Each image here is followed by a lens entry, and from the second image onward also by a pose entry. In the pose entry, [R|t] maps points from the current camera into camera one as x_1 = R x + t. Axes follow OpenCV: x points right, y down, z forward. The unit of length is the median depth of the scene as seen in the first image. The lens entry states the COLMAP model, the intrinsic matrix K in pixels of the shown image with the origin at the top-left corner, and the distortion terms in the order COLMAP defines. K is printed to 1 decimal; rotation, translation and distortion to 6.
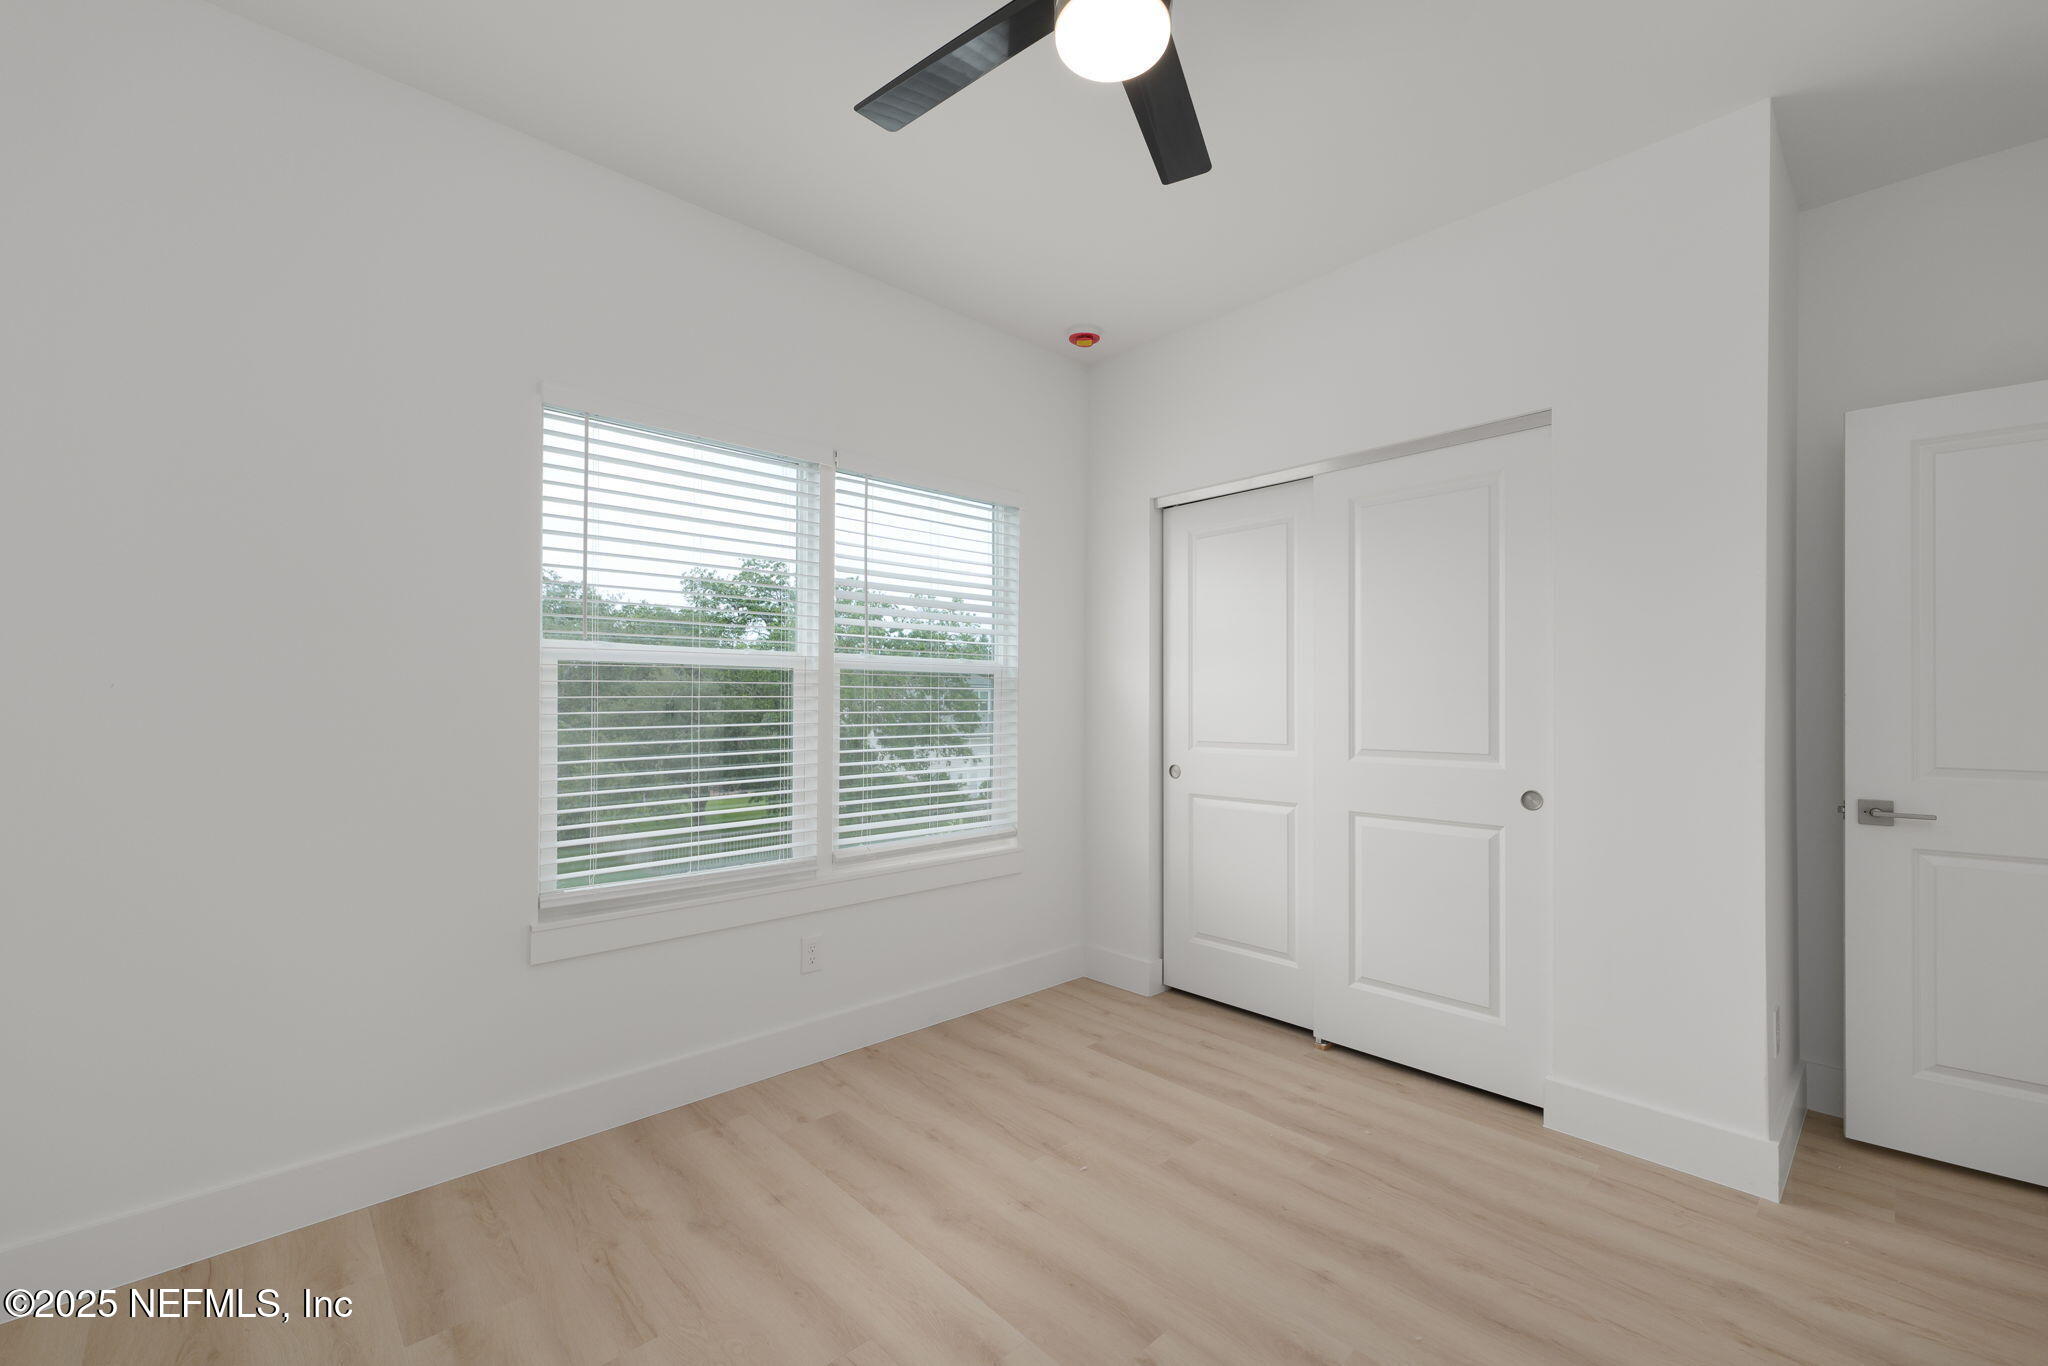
lens RADIAL K [[853.6, 0, 1024.0], [0, 853.6, 683.0], [0, 0, 1]] dist [0.000819, -0.000245]
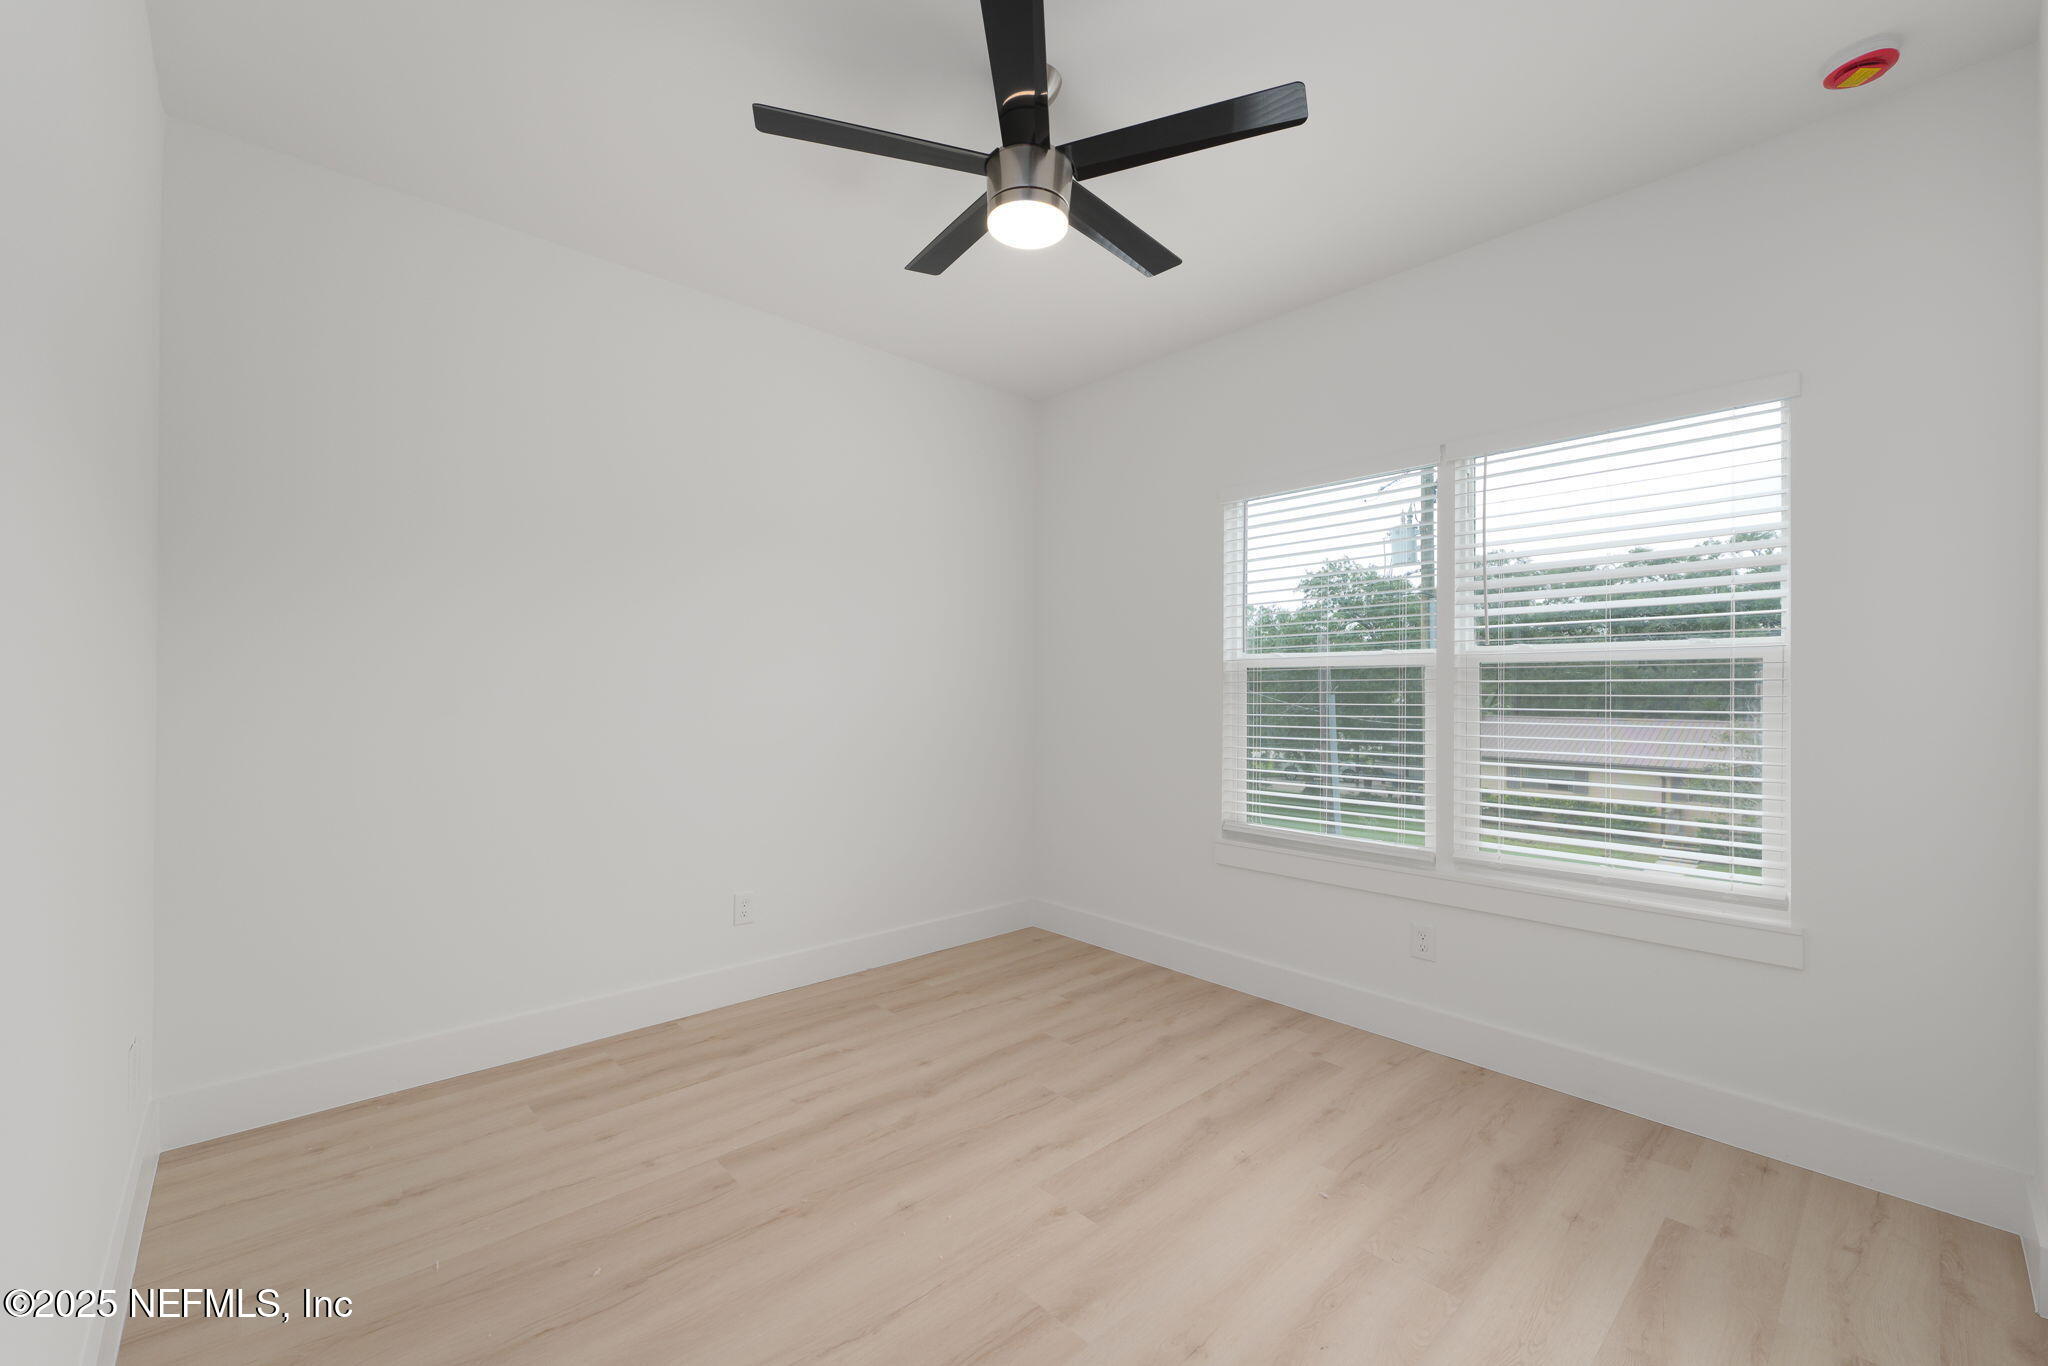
lens RADIAL K [[853.6, 0, 1024.0], [0, 853.6, 683.0], [0, 0, 1]] dist [0.000819, -0.000245]
pose [[-0.034337, -0.017905, -0.999250, 0.786792], [0.010100, 0.999782, -0.018261, 0.019366], [0.999359, -0.010720, -0.034148, 0.548843]]
